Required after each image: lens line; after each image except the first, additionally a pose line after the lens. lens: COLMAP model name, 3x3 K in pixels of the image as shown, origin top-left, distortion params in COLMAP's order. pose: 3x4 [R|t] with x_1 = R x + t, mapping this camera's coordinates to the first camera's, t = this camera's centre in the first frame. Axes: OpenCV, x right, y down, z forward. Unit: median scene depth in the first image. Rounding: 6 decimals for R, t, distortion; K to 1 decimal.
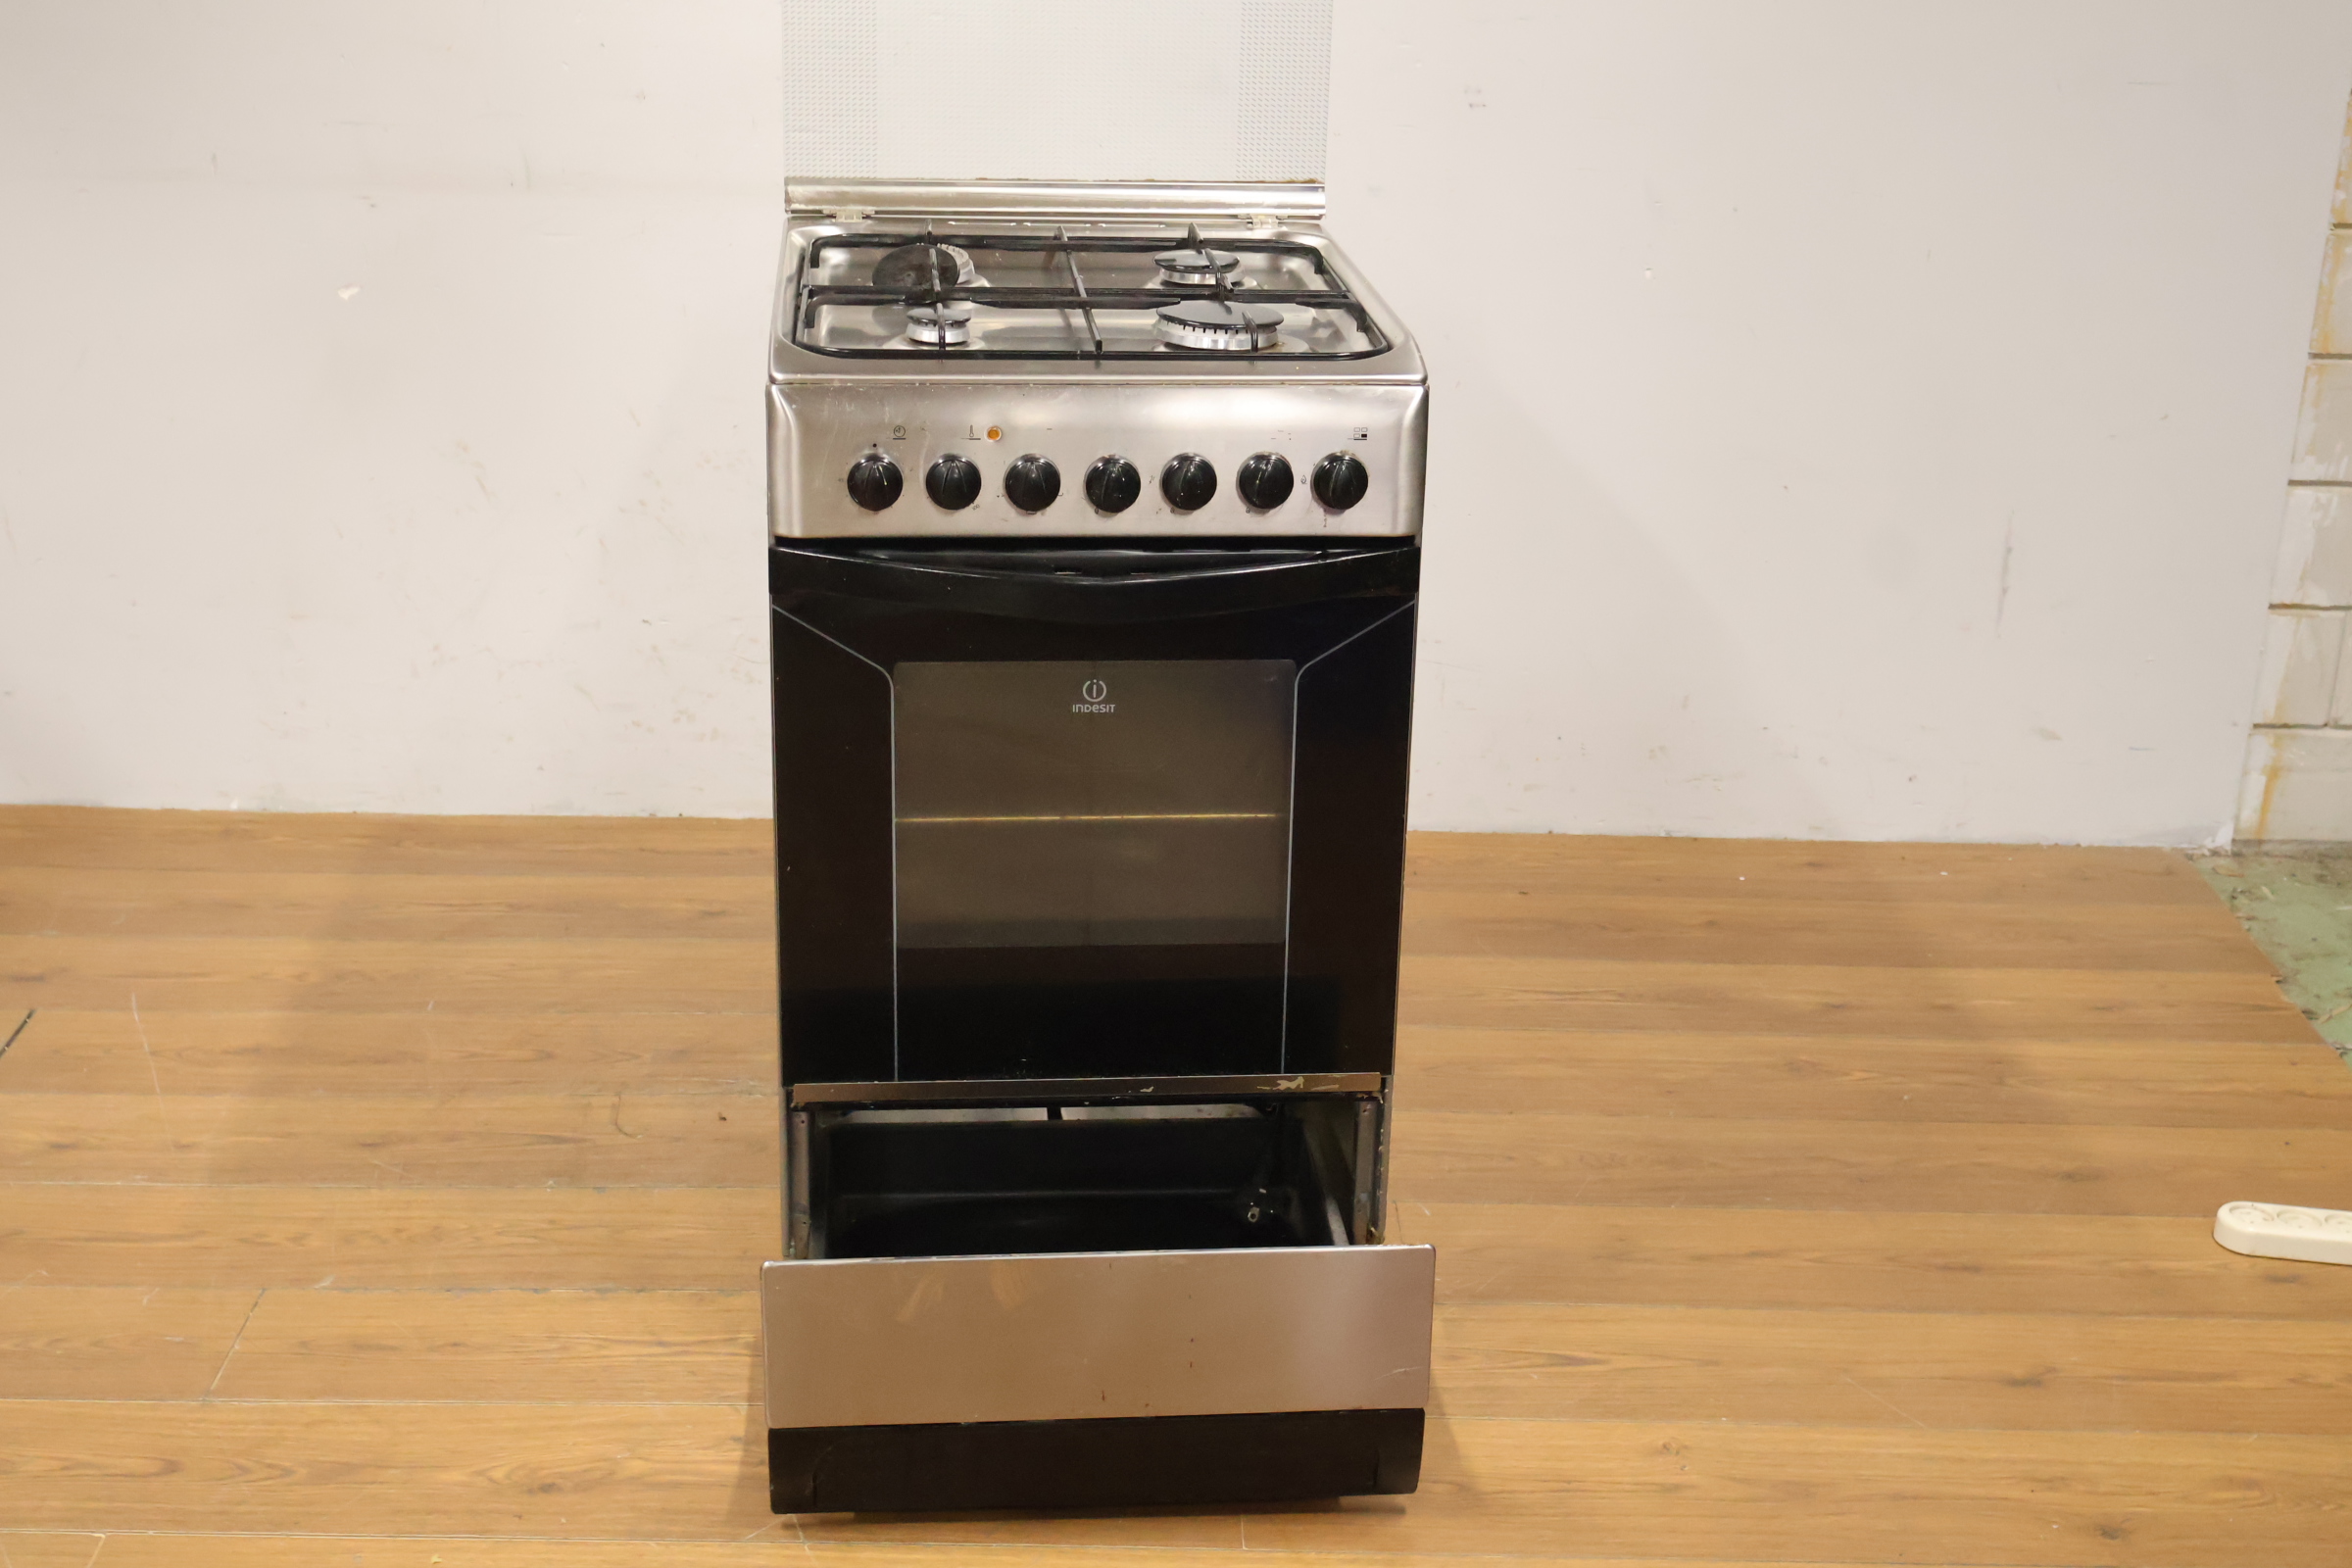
lens RADIAL K [[3254.5, 0, 1183.4], [0, 3254.5, 781.9], [0, 0, 1]] dist [-0.000519, 0.070673]
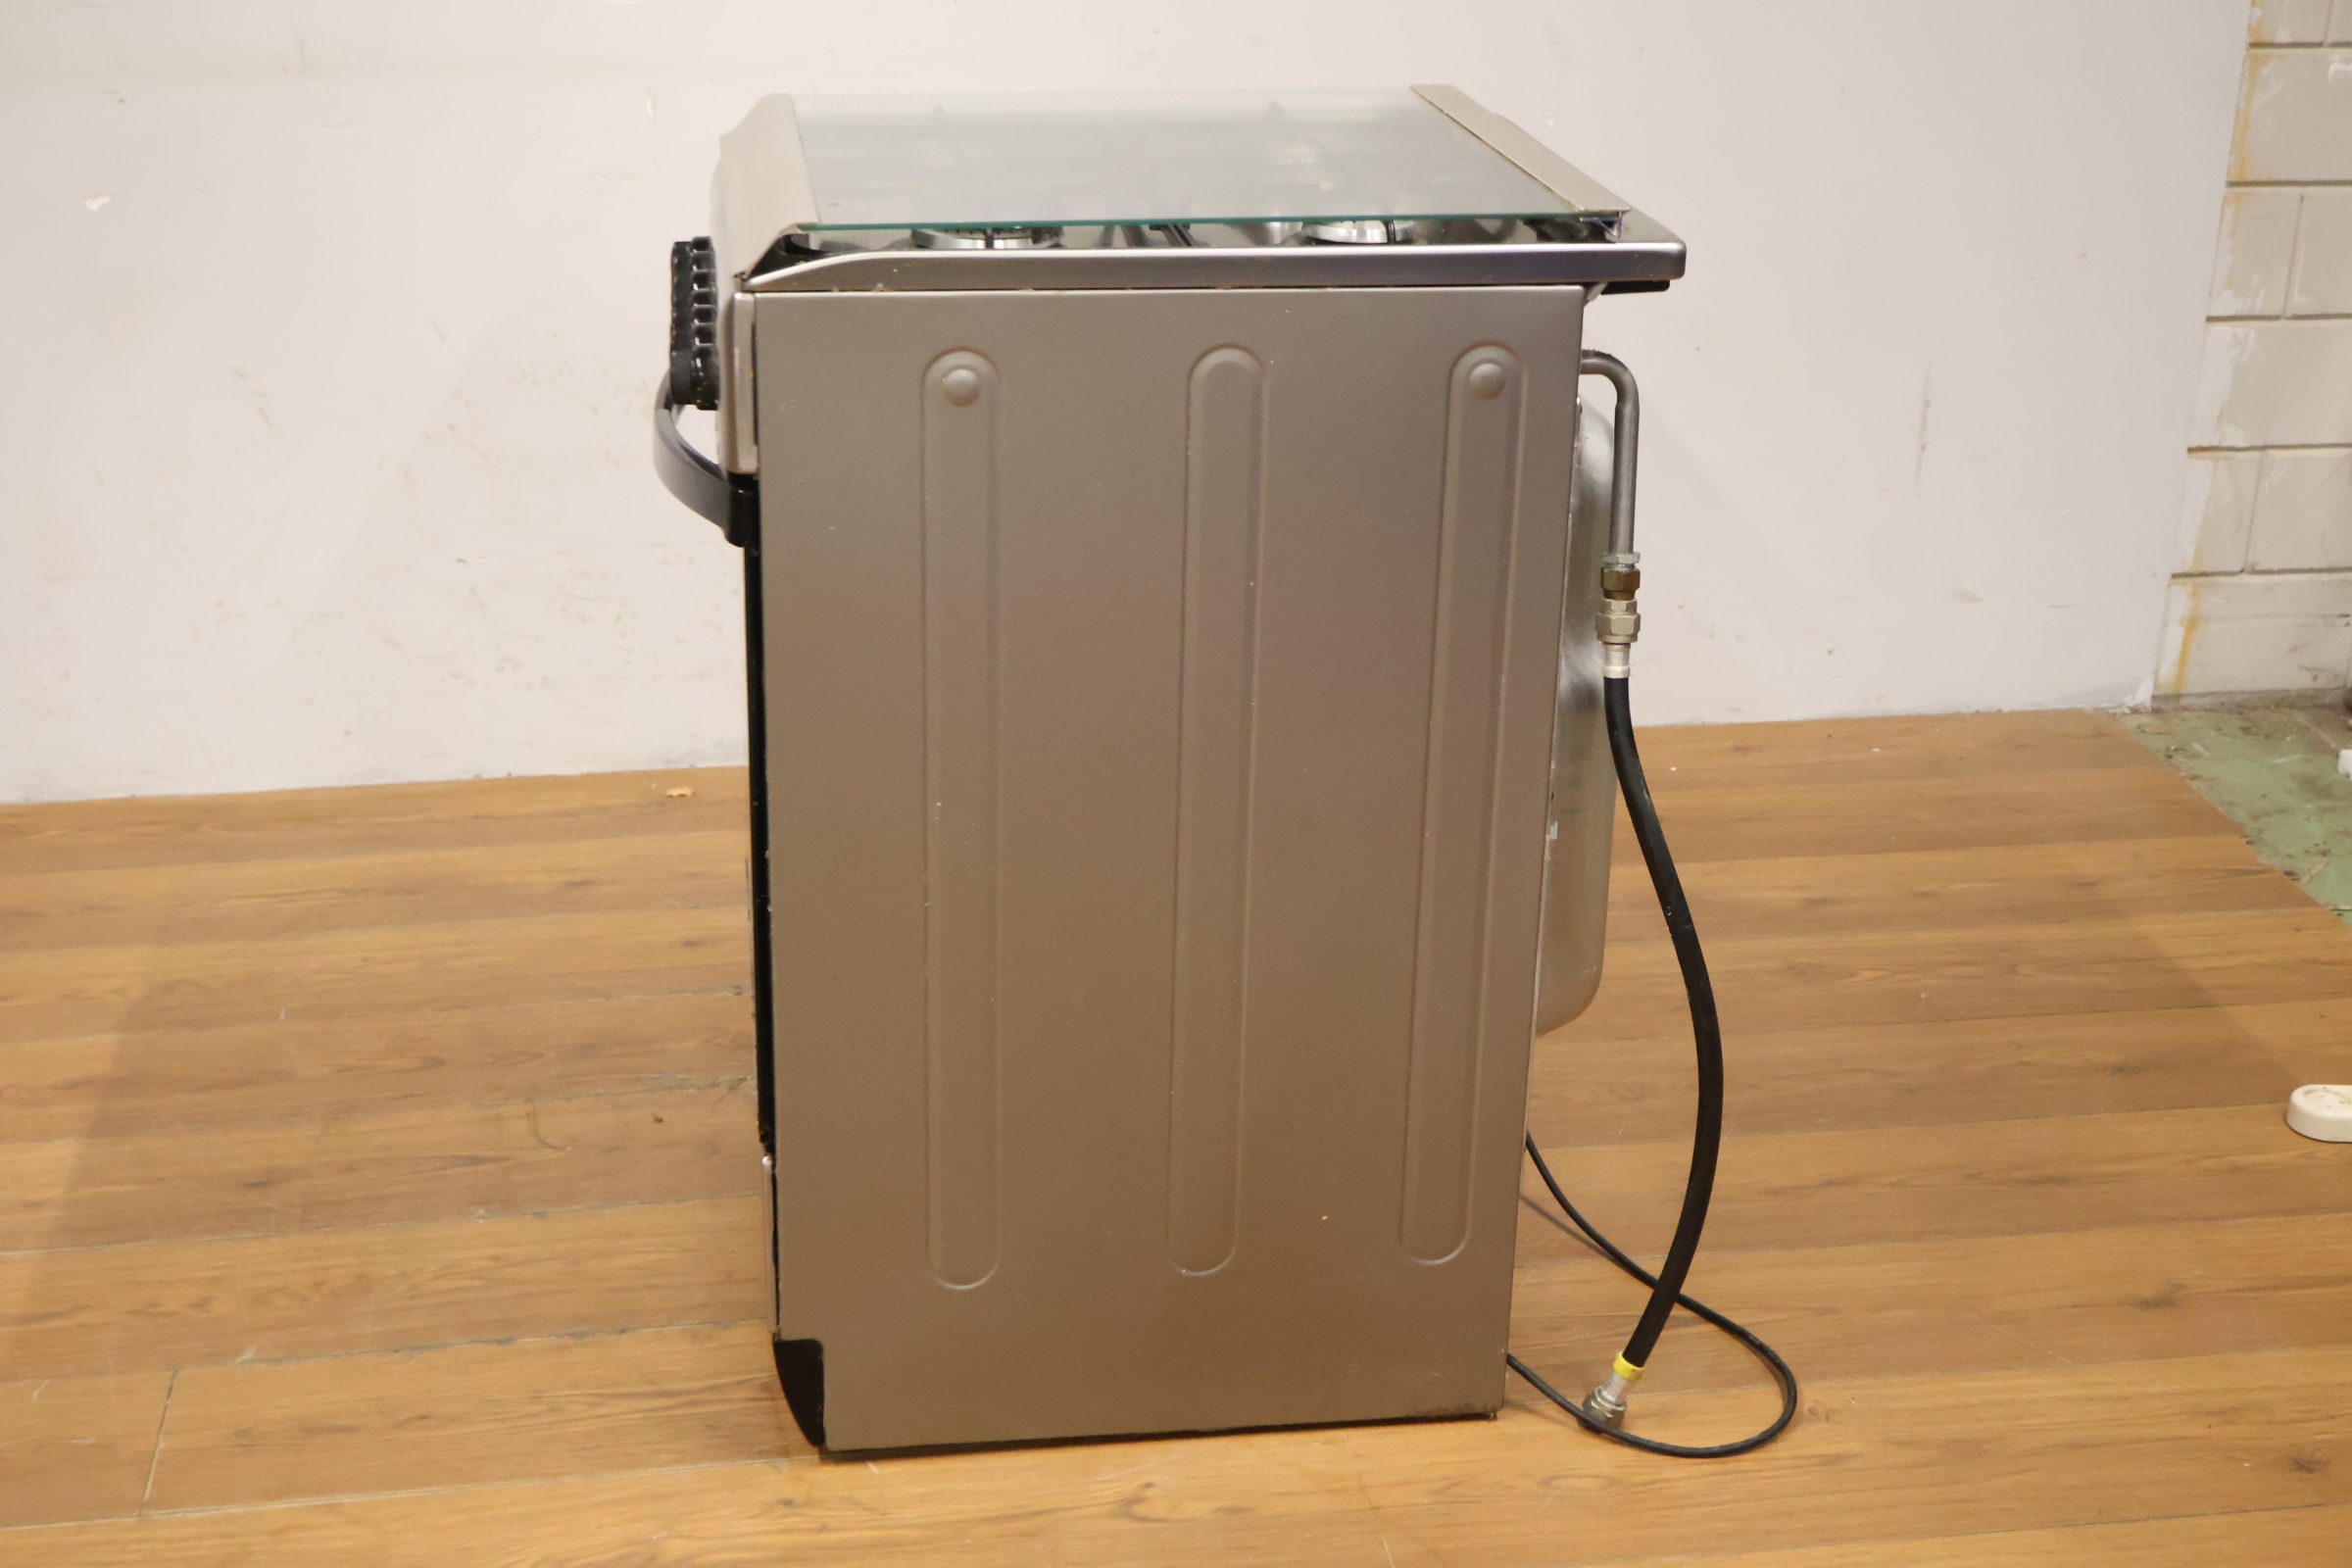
lens RADIAL K [[3223.7, 0, 1172.7], [0, 3223.7, 791.3], [0, 0, 1]] dist [0.011934, 0.016270]
pose [[0.988976, -0.065143, 0.132974, -0.115431], [0.060252, 0.997362, 0.040490, -0.012643], [-0.135261, -0.032032, 0.990292, 0.120335]]
